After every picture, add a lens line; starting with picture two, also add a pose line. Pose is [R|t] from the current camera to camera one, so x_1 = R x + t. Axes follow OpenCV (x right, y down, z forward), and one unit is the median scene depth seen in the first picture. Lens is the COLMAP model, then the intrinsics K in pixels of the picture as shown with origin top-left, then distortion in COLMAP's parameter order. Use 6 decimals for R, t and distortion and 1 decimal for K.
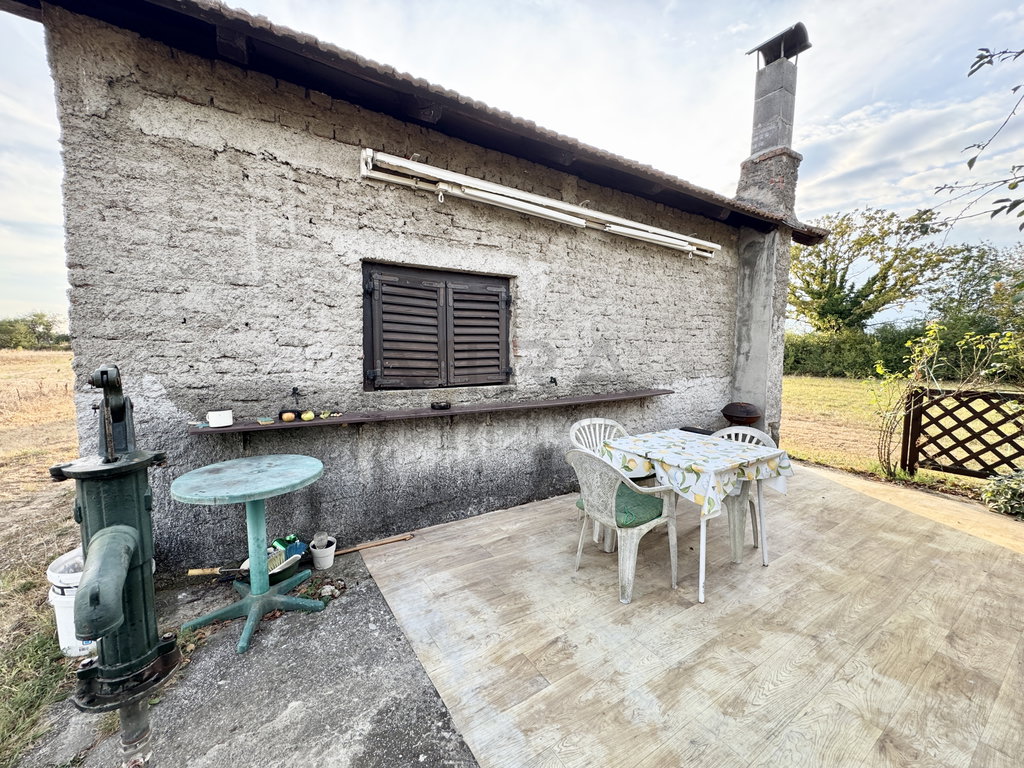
lens RADIAL K [[407.4, 0, 511.8], [0, 407.4, 382.5], [0, 0, 1]] dist [-0.001619, -0.000007]
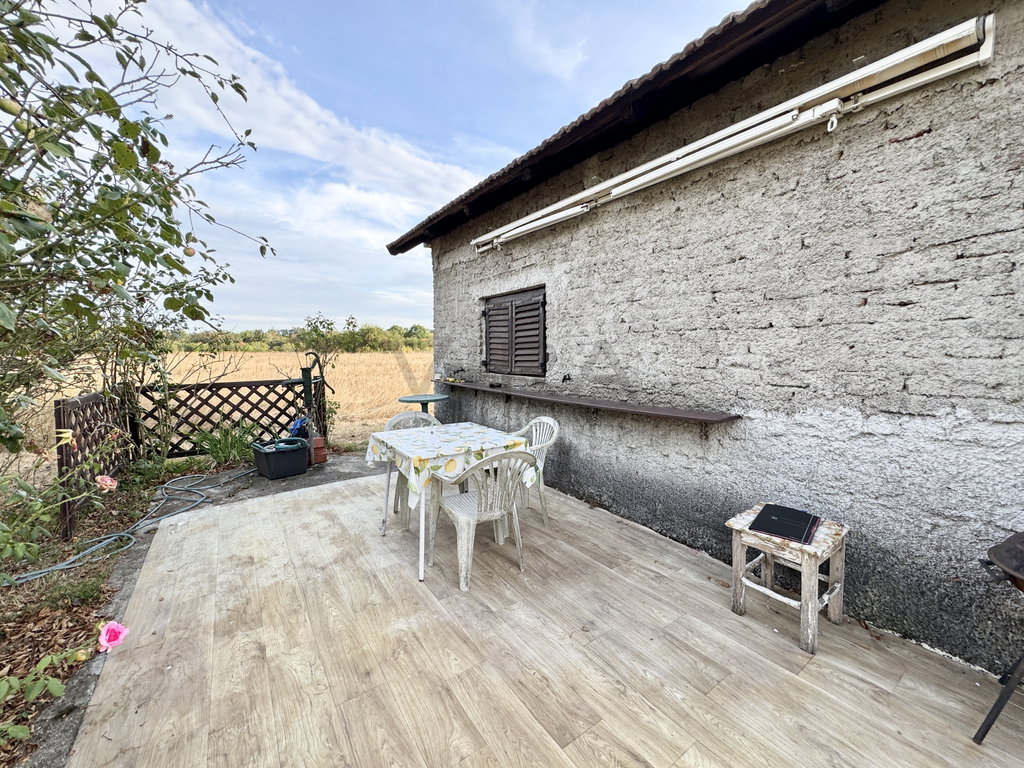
lens RADIAL K [[407.4, 0, 509.8], [0, 407.4, 382.0], [0, 0, 1]] dist [-0.001619, -0.000007]
pose [[0.023577, 0.073118, -0.997045, 1.120910], [-0.074134, 0.994704, 0.071194, -0.056324], [0.996970, 0.072236, 0.028873, 0.845494]]
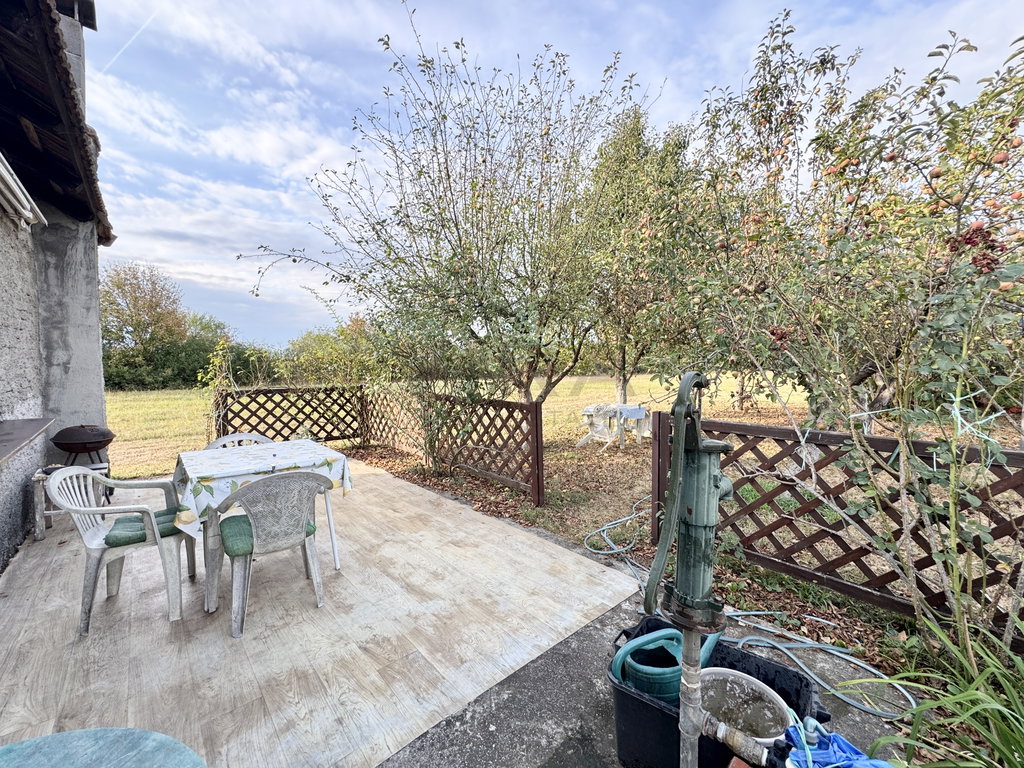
lens RADIAL K [[407.4, 0, 507.9], [0, 407.4, 384.9], [0, 0, 1]] dist [-0.001619, -0.000007]
pose [[-0.152976, -0.053918, 0.986758, -0.486490], [0.075158, 0.994984, 0.066019, -0.028471], [-0.985368, 0.084262, -0.148156, 0.400699]]
